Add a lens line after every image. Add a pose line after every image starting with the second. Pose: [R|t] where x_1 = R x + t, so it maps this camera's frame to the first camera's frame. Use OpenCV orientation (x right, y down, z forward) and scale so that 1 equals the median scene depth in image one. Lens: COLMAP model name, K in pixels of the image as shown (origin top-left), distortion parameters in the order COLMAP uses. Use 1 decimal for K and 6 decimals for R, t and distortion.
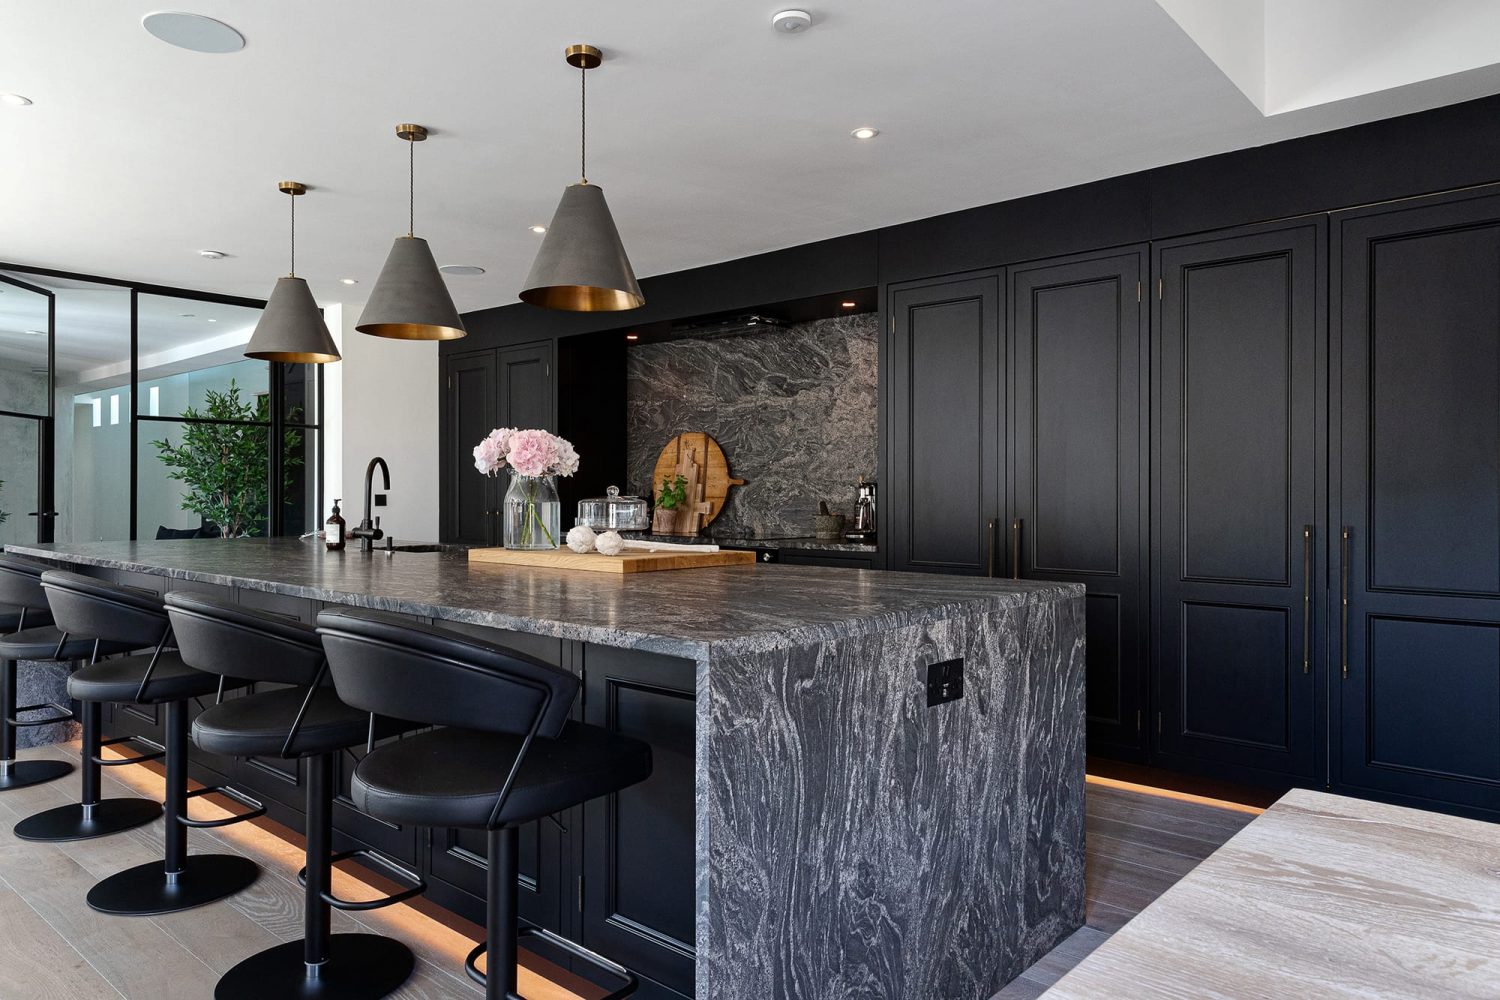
lens RADIAL K [[1012.6, 0, 749.4], [0, 1012.6, 493.8], [0, 0, 1]] dist [0.012311, 0.002940]
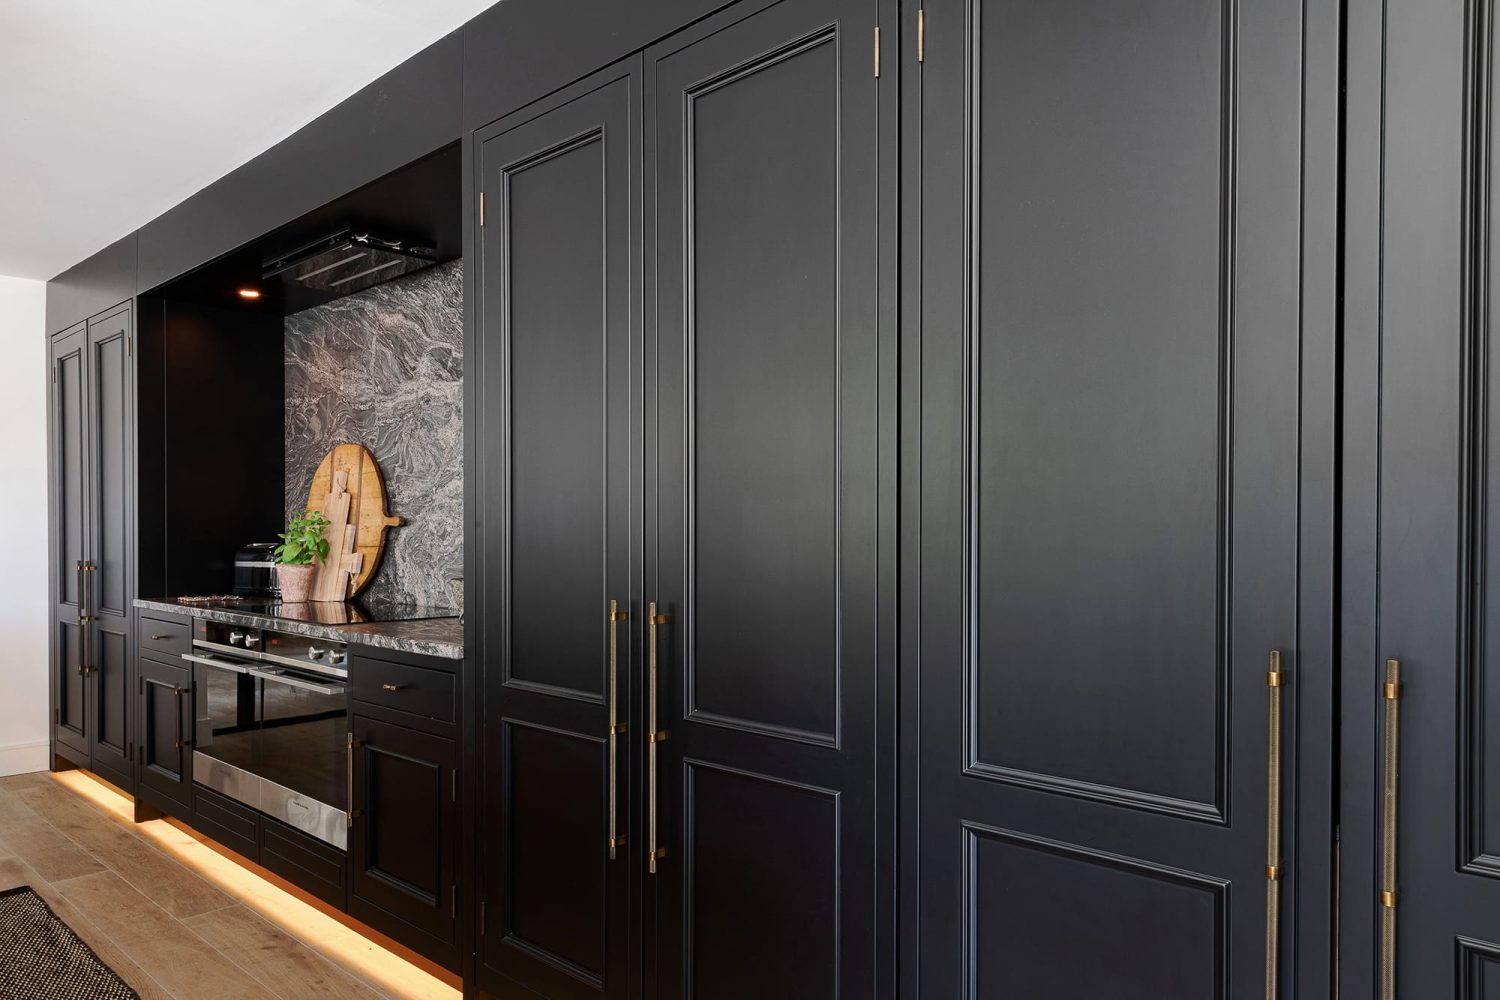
lens RADIAL K [[1012.6, 0, 757.2], [0, 1012.6, 546.1], [0, 0, 1]] dist [0.012311, 0.002940]
pose [[0.999827, -0.000534, -0.018573, 0.224972], [0.000789, 0.999906, 0.013714, -0.005173], [0.018564, -0.013727, 0.999733, 0.387358]]
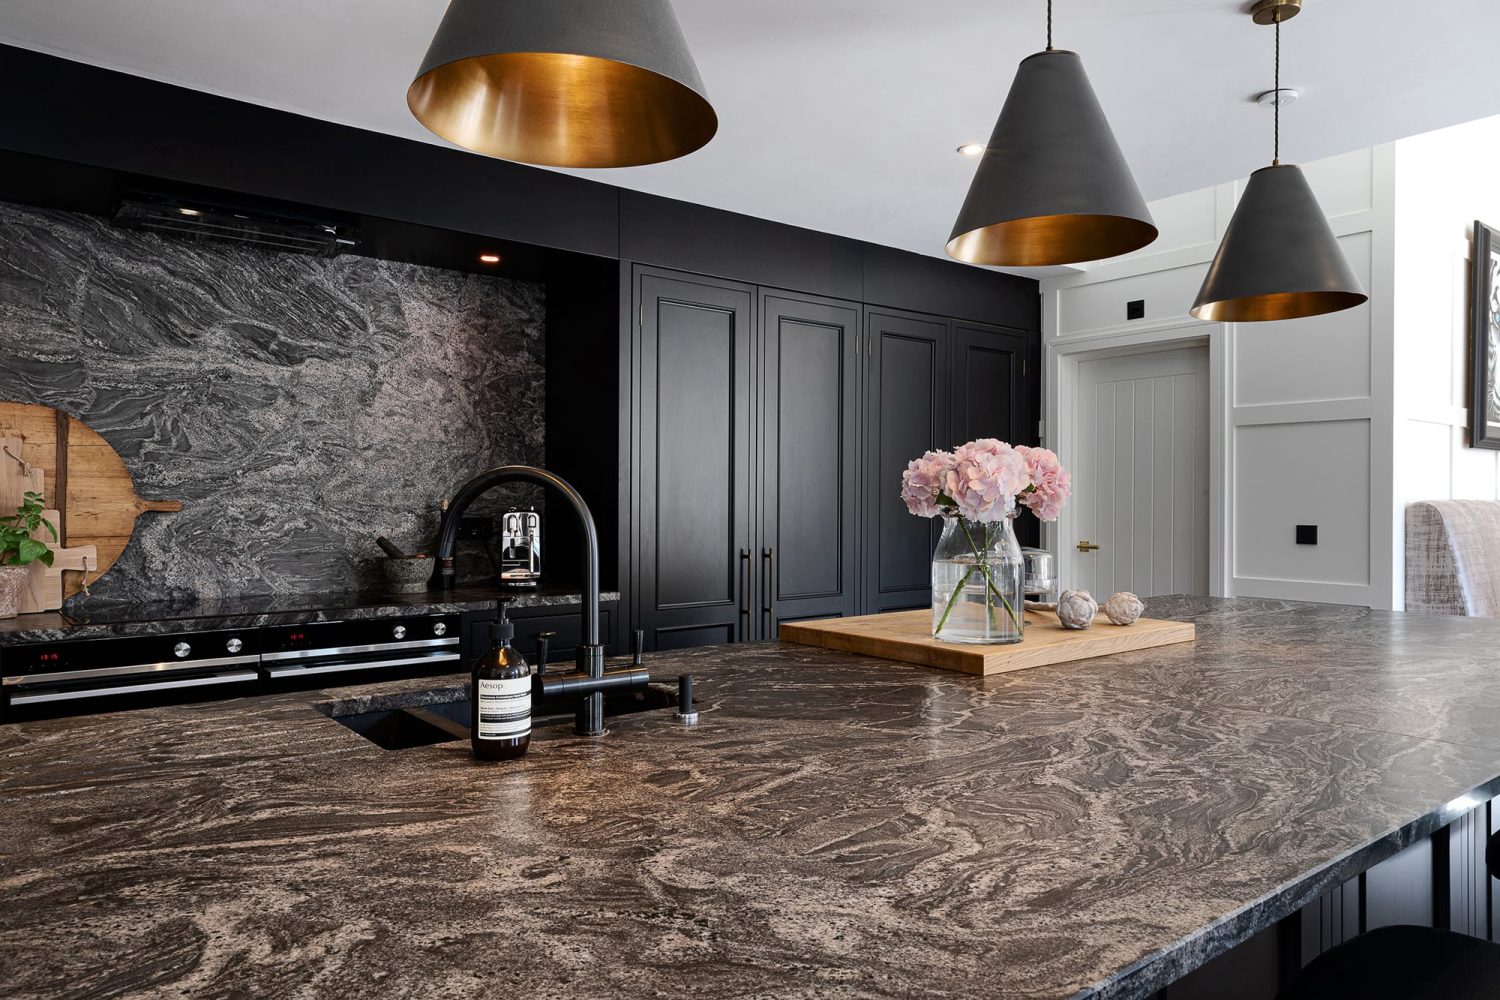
lens RADIAL K [[1012.6, 0, 750.5], [0, 1012.6, 498.7], [0, 0, 1]] dist [0.012311, 0.002940]
pose [[0.157245, -0.002740, 0.987556, -0.500009], [-0.003855, 0.999987, 0.003389, -0.019085], [-0.987552, -0.004340, 0.157232, 0.614432]]
